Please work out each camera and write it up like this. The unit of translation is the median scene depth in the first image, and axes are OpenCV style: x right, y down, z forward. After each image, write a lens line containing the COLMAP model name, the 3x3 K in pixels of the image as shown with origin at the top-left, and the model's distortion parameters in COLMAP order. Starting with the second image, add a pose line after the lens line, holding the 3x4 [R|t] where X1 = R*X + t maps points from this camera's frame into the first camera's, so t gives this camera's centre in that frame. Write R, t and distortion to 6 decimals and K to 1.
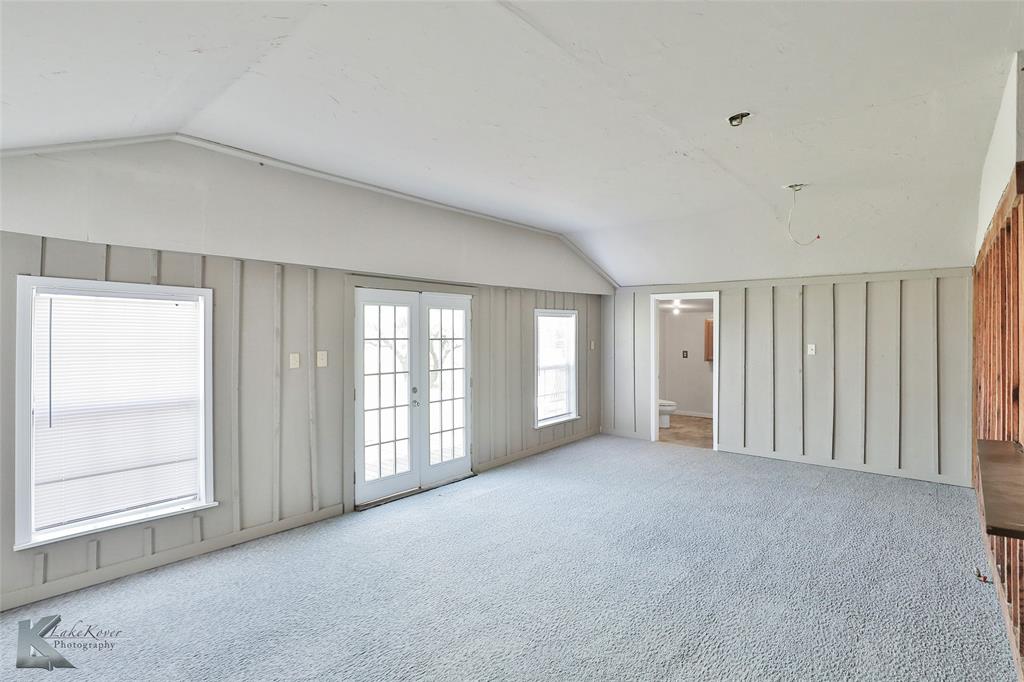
lens RADIAL K [[490.6, 0, 517.0], [0, 490.6, 338.5], [0, 0, 1]] dist [-0.006961, 0.001992]
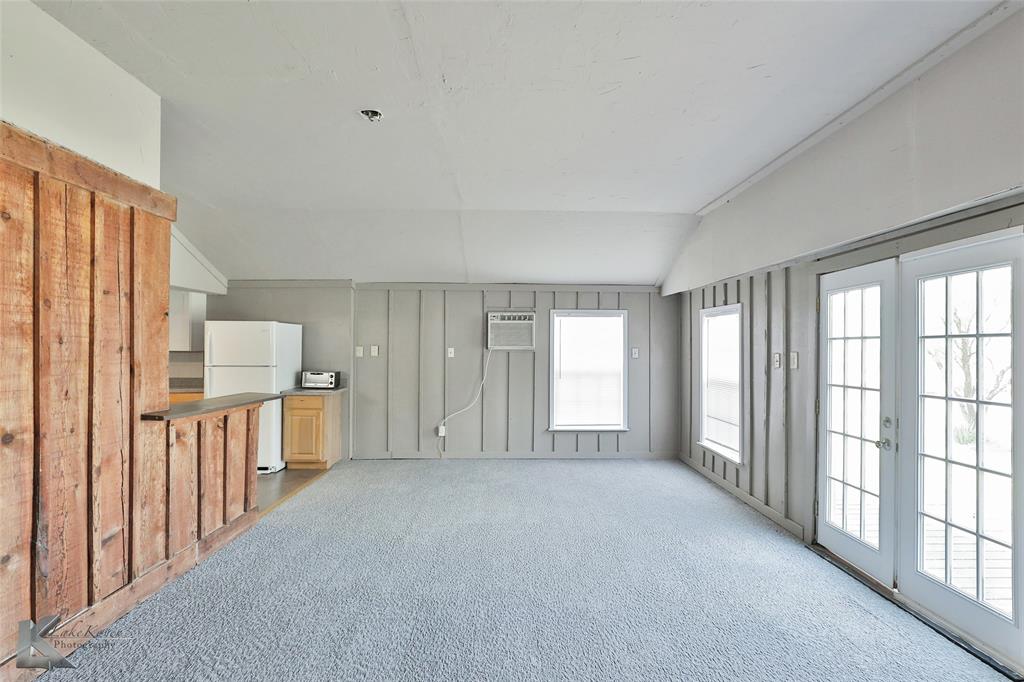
lens RADIAL K [[490.6, 0, 516.7], [0, 490.6, 346.6], [0, 0, 1]] dist [-0.006961, 0.001992]
pose [[-0.735079, -0.009358, -0.677917, 0.545334], [-0.015011, 0.999884, 0.002474, 0.018032], [0.677815, 0.011995, -0.735134, 1.154544]]
